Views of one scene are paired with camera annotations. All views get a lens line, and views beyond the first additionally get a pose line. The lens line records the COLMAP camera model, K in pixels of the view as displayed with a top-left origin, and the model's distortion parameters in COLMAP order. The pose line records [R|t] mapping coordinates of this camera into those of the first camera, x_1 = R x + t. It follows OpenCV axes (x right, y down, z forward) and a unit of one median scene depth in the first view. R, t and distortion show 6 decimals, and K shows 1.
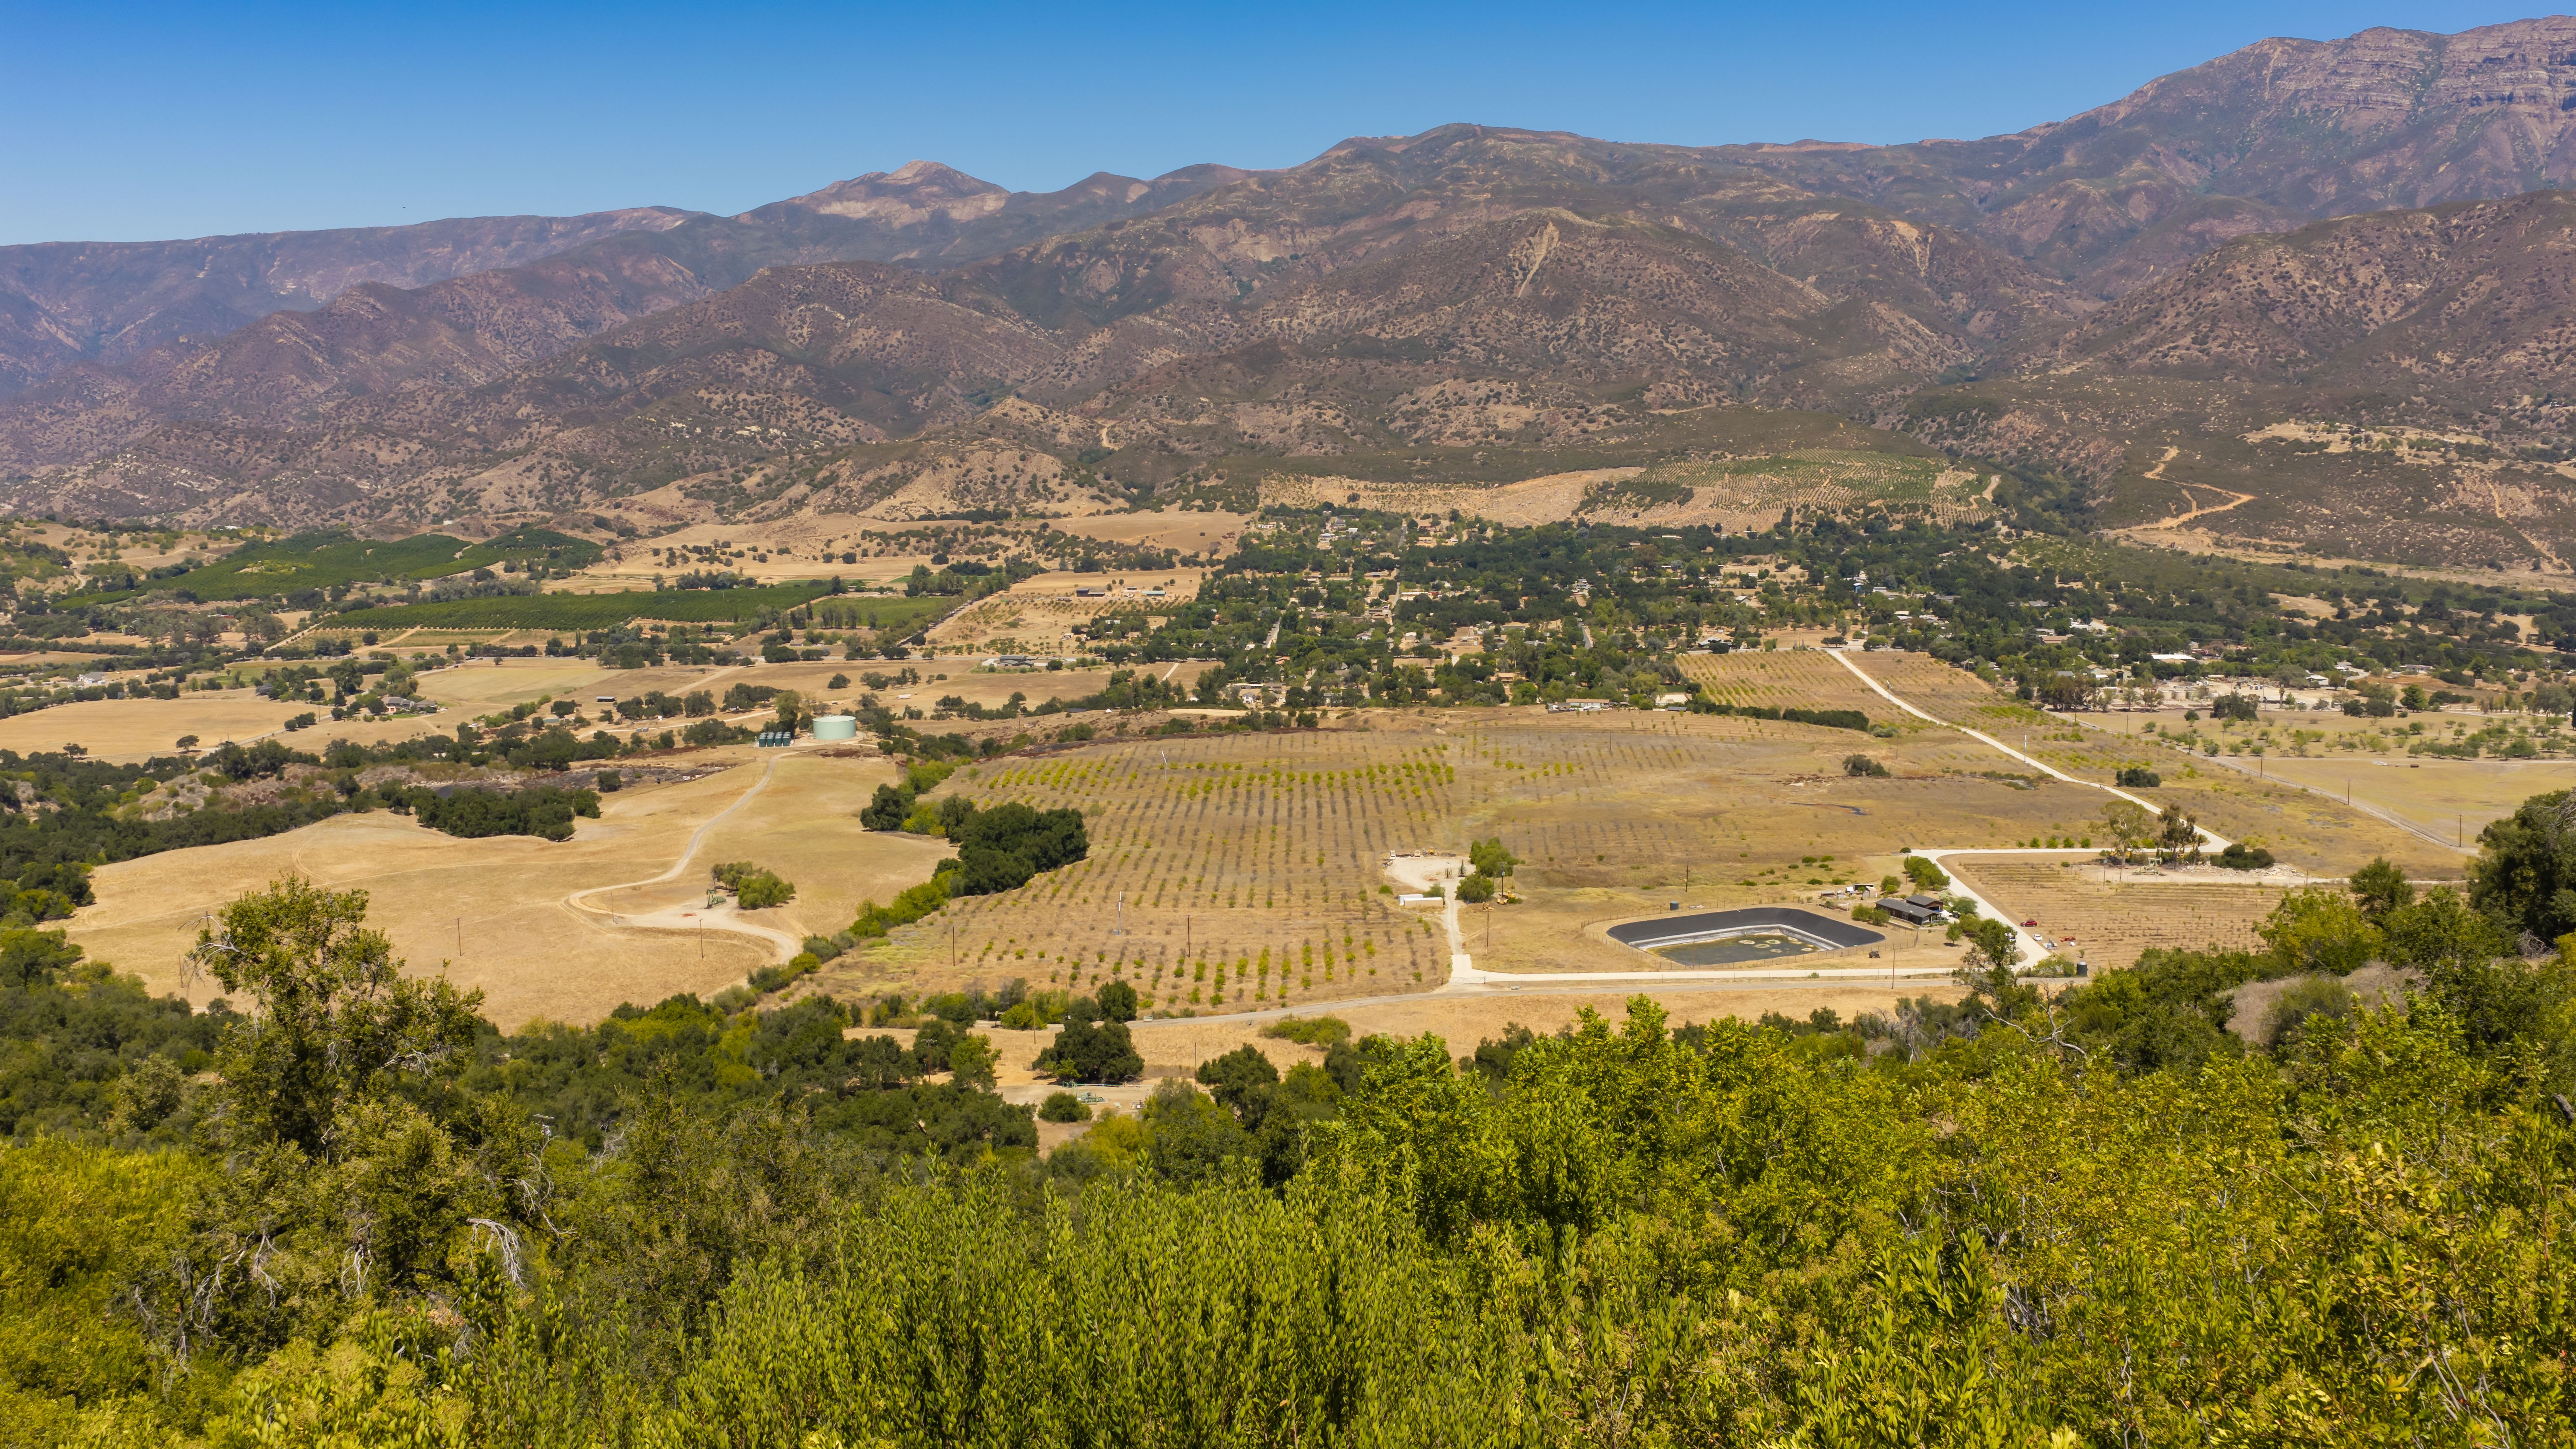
lens RADIAL K [[2122.7, 0, 1301.5], [0, 2122.7, 734.2], [0, 0, 1]] dist [0.033188, -0.066316]
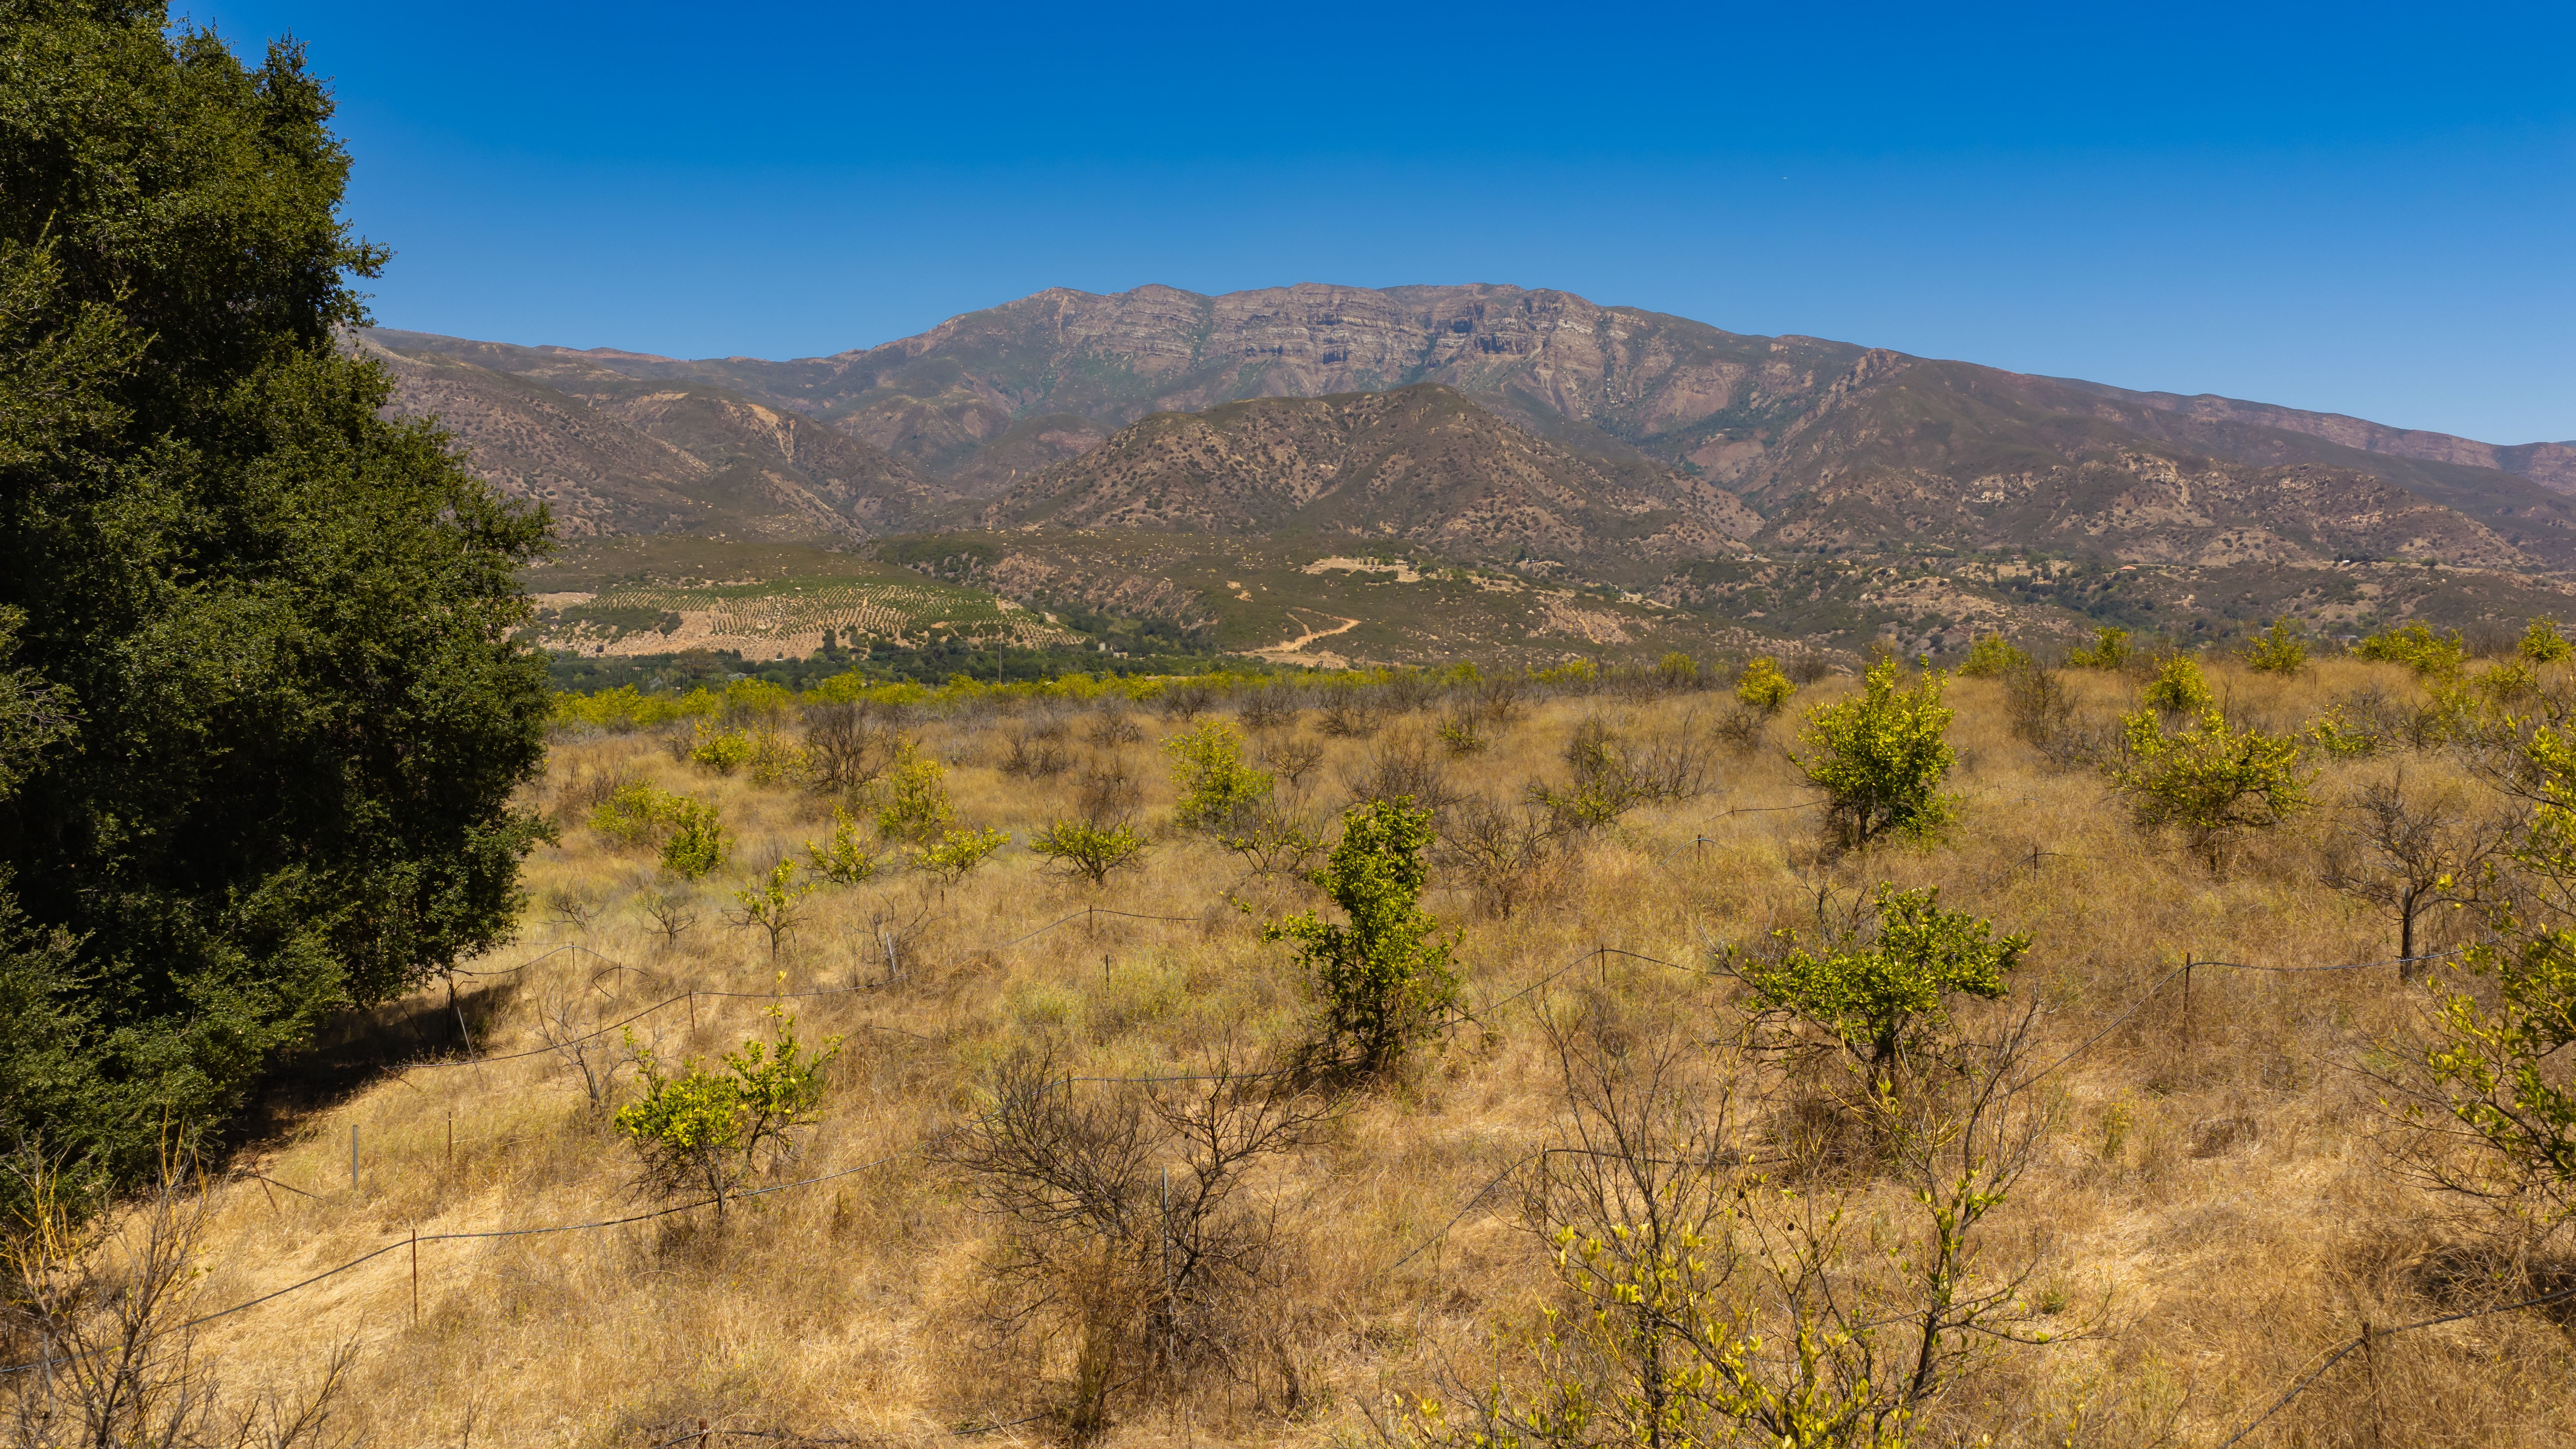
lens RADIAL K [[2126.2, 0, 1298.4], [0, 2126.2, 725.2], [0, 0, 1]] dist [0.031260, -0.065269]
pose [[0.841253, -0.009694, 0.540555, -0.026635], [0.079758, 0.991125, -0.106351, 0.014085], [-0.534726, 0.132582, 0.834560, 0.228890]]
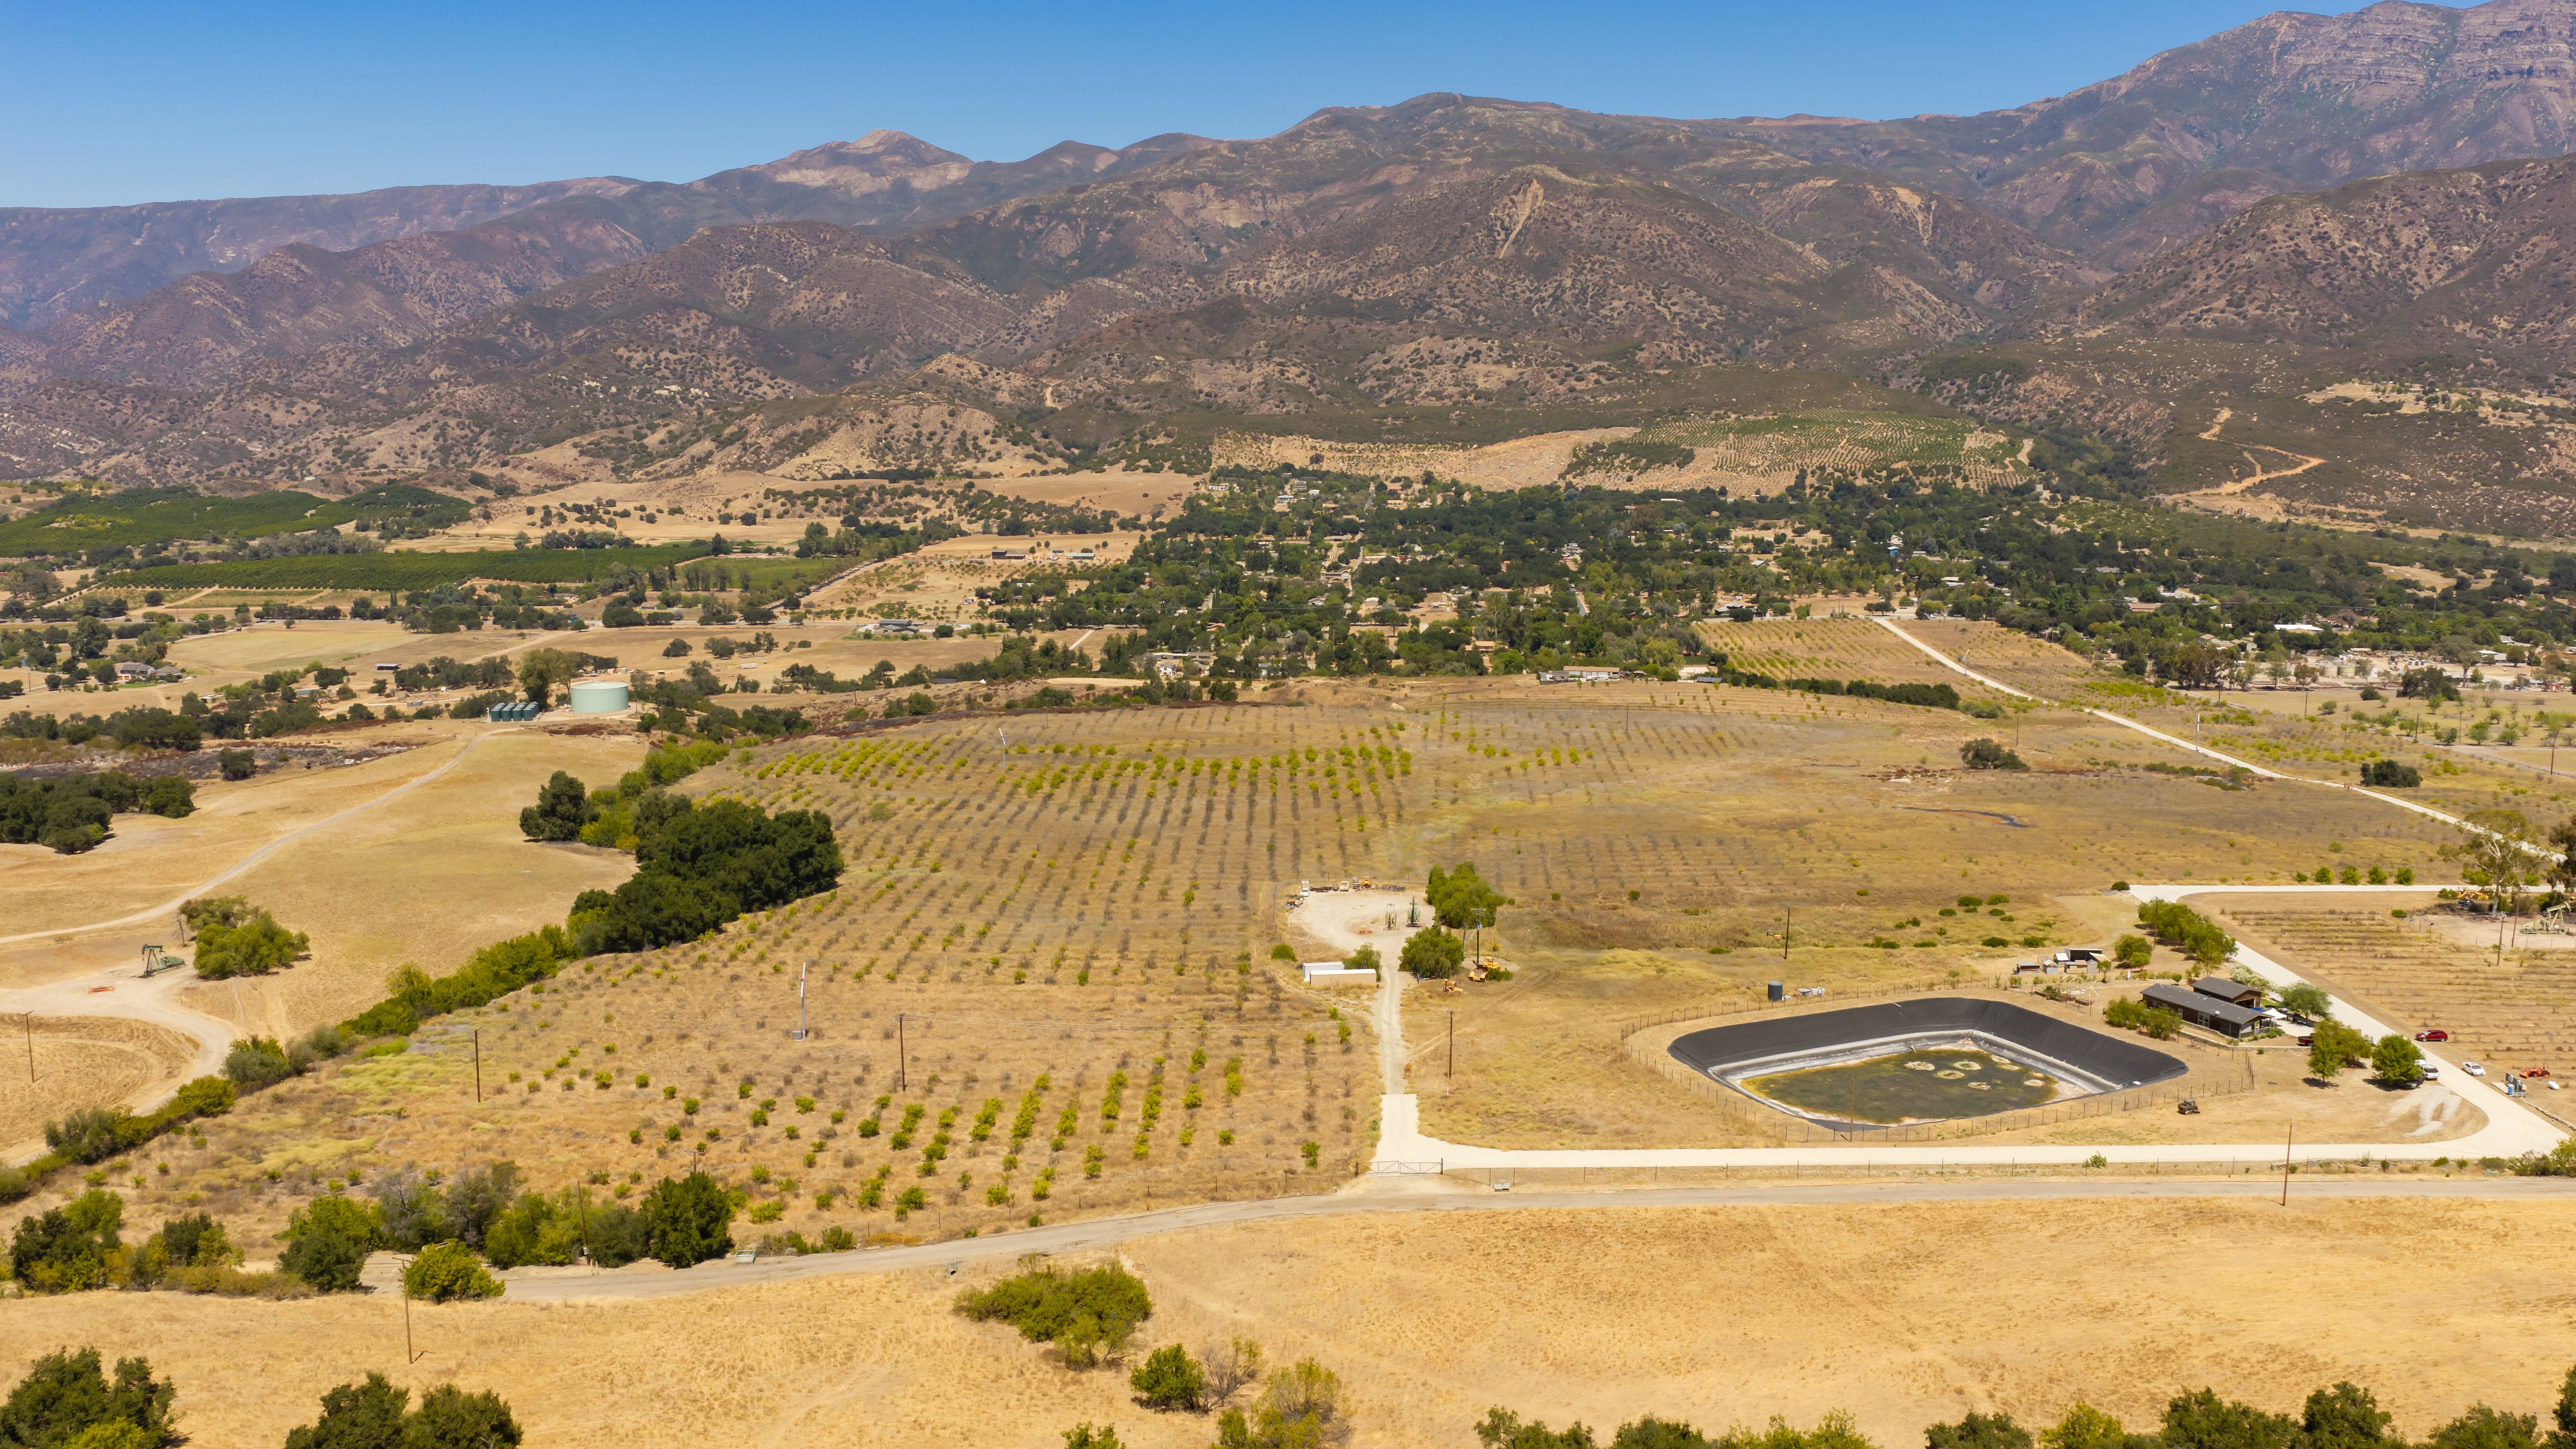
lens RADIAL K [[2122.7, 0, 1301.5], [0, 2122.7, 734.2], [0, 0, 1]] dist [0.033188, -0.066316]
pose [[0.999923, 0.006497, 0.010557, 0.008028], [-0.006535, 0.999972, 0.003635, 0.002011], [-0.010533, -0.003704, 0.999938, 0.084662]]
